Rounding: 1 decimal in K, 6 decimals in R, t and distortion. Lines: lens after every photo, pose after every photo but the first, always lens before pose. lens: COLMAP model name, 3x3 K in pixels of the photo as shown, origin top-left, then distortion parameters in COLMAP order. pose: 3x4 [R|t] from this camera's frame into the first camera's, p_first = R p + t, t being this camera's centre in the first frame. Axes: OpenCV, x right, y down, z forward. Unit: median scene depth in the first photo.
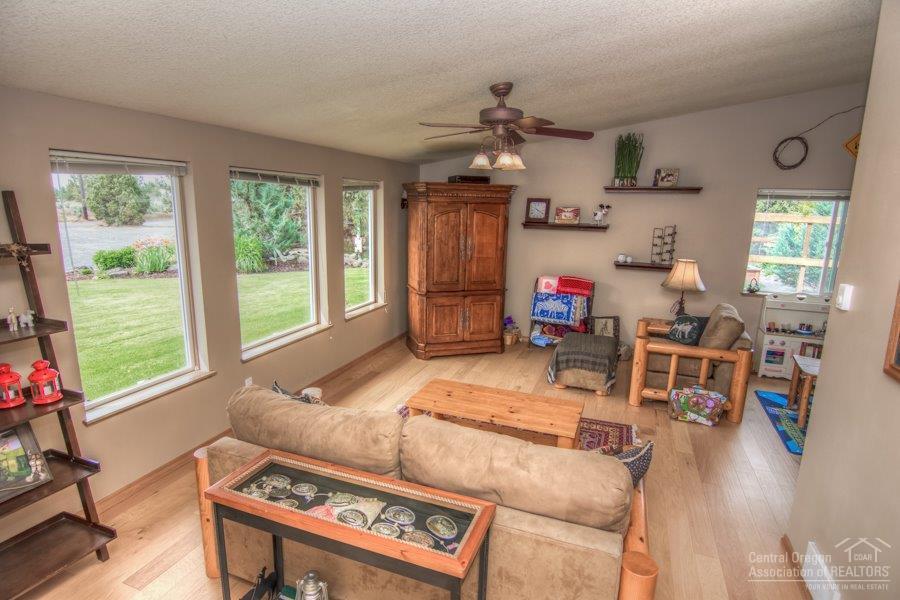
lens RADIAL K [[473.2, 0, 445.8], [0, 473.2, 302.0], [0, 0, 1]] dist [-0.001027, 0.000253]
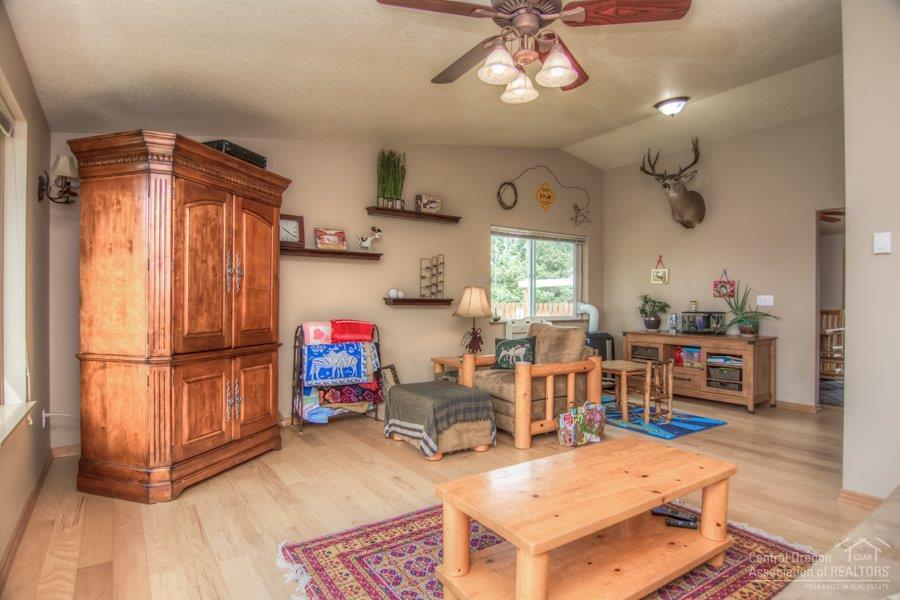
lens RADIAL K [[473.2, 0, 448.7], [0, 473.2, 302.7], [0, 0, 1]] dist [-0.001027, 0.000253]
pose [[0.573565, -0.021395, 0.818881, -0.261928], [0.172556, 0.980384, -0.095249, 0.020648], [-0.800779, 0.195934, 0.566006, 0.456537]]
